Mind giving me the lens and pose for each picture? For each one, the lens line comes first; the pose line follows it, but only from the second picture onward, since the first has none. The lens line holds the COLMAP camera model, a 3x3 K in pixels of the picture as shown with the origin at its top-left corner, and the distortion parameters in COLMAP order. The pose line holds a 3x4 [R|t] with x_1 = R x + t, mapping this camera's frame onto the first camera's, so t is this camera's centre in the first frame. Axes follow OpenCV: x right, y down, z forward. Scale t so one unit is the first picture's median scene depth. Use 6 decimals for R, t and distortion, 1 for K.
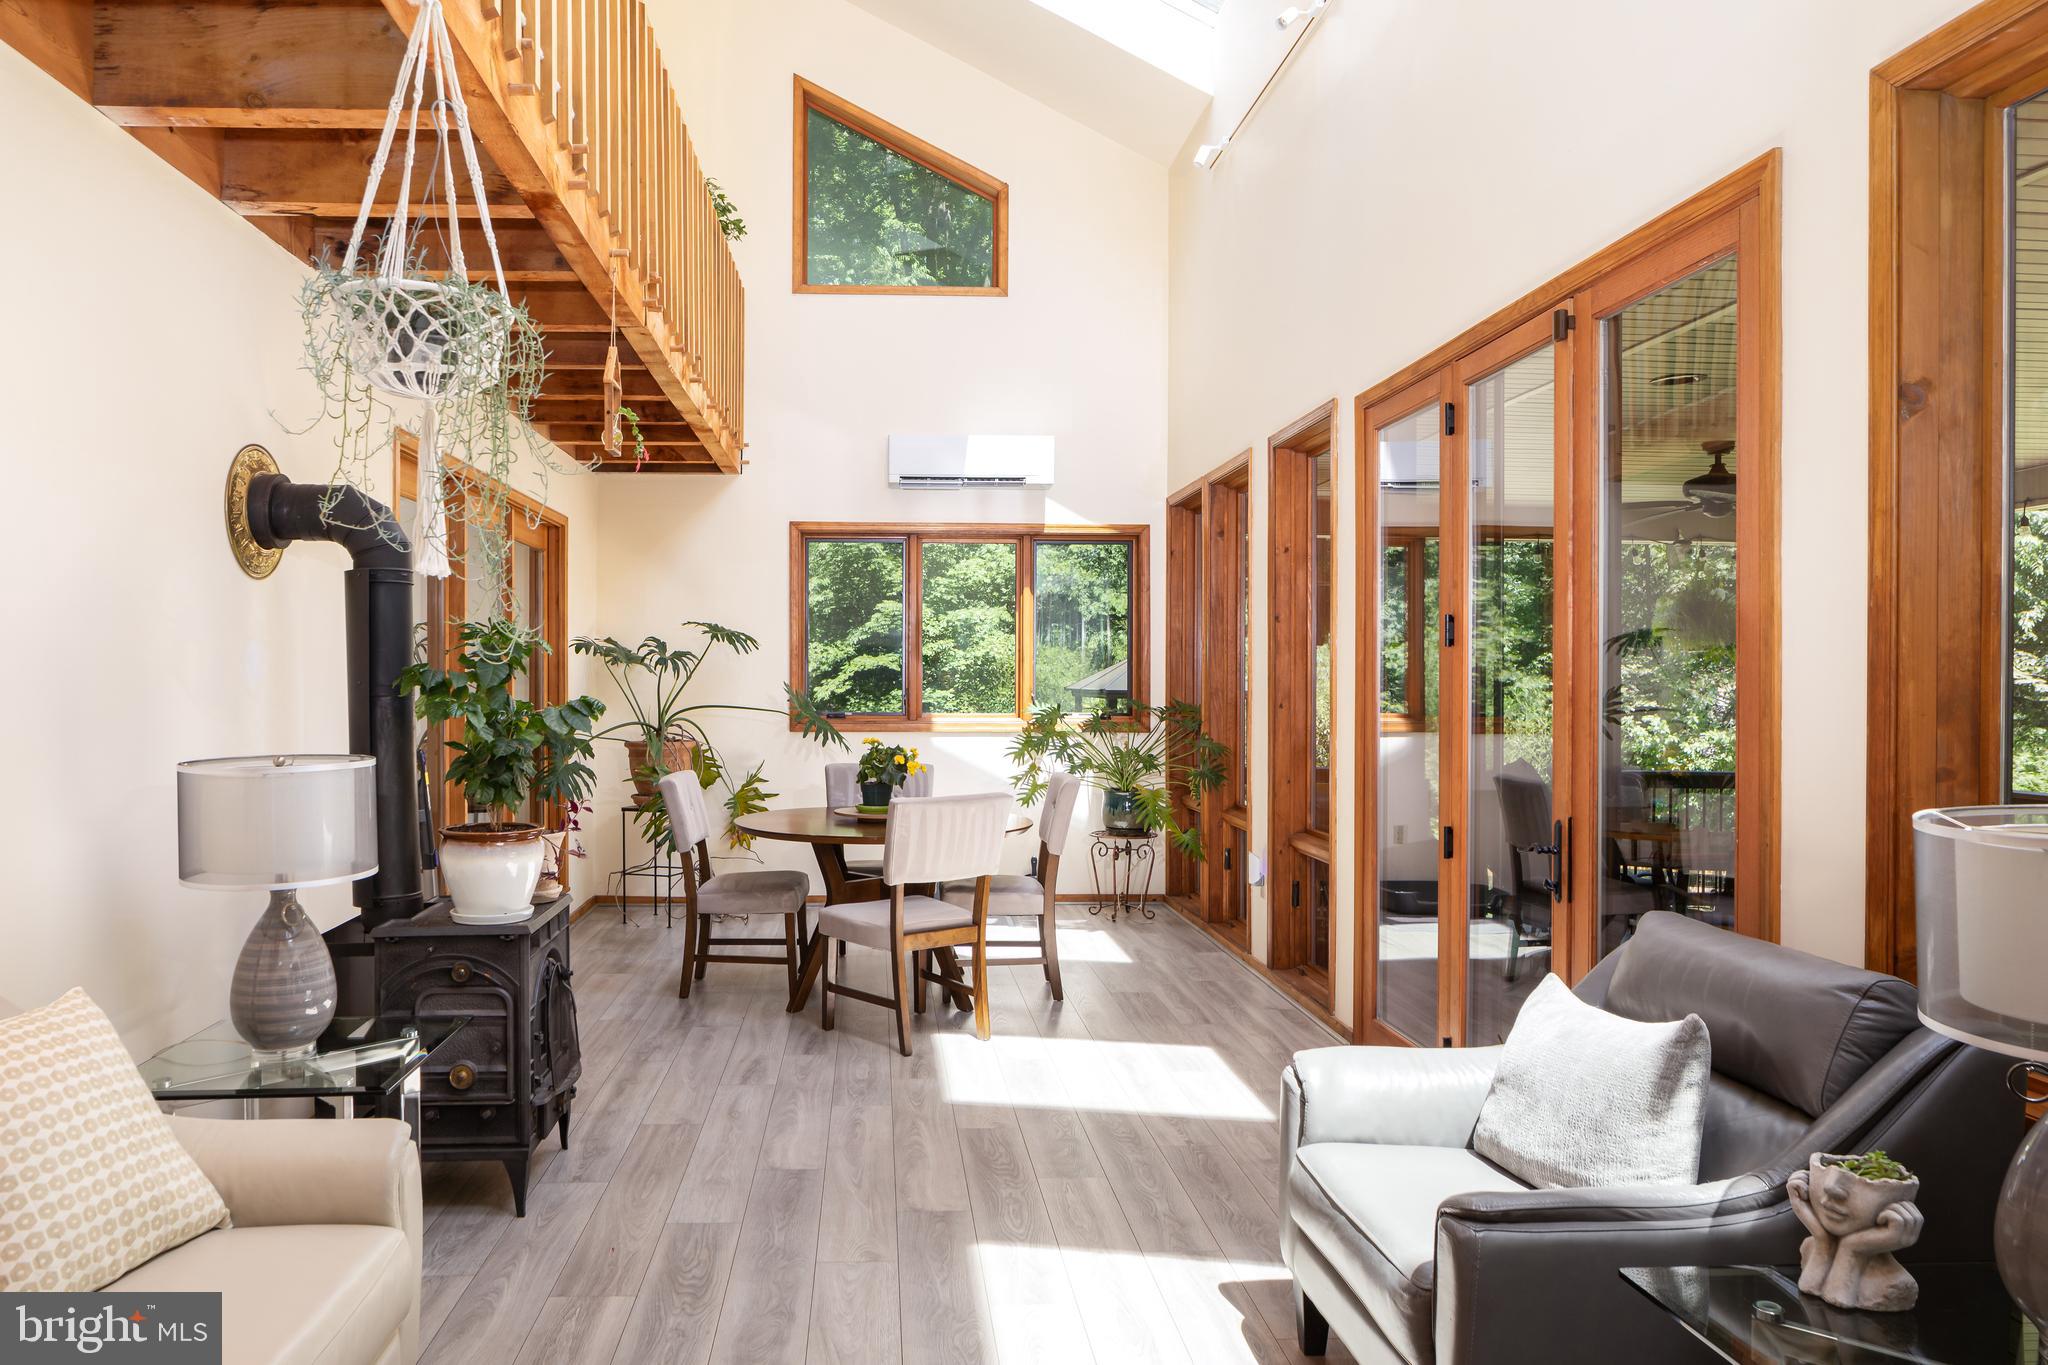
lens RADIAL K [[1385.8, 0, 1024.2], [0, 1385.8, 685.8], [0, 0, 1]] dist [-0.010819, 0.002437]
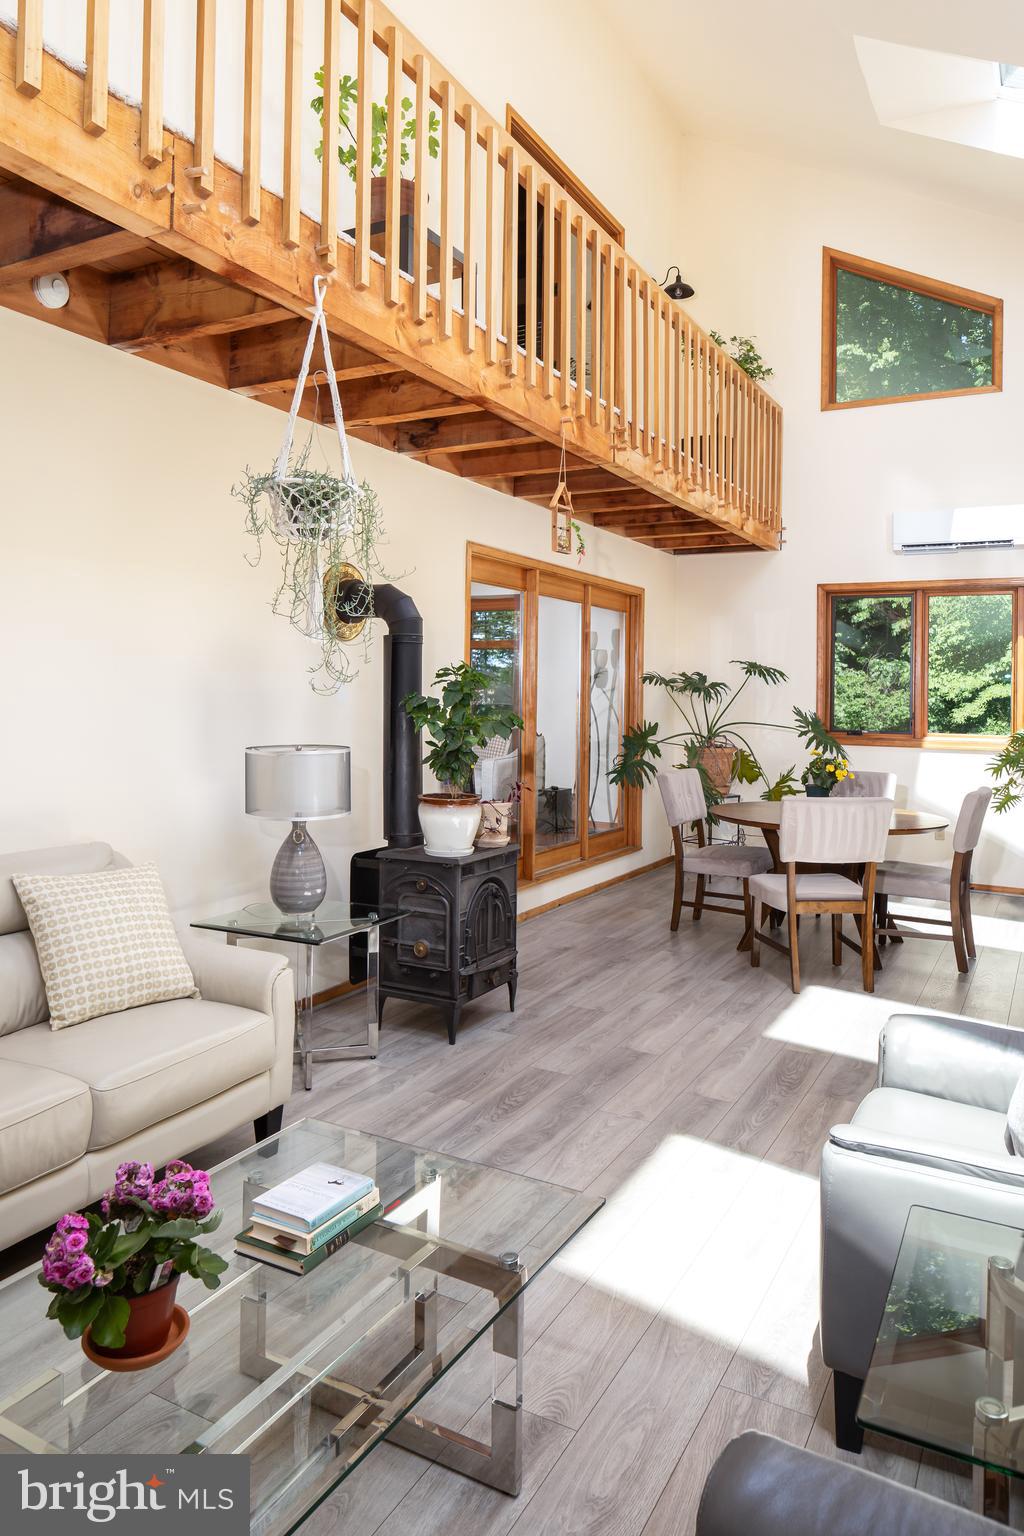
lens RADIAL K [[1039.3, 0, 496.1], [0, 1039.3, 682.3], [0, 0, 1]] dist [-0.010819, 0.002437]
pose [[0.852546, 0.006835, -0.522607, 0.285604], [-0.018604, 0.999678, -0.017275, -0.008519], [0.522320, 0.024451, 0.852399, 0.007544]]
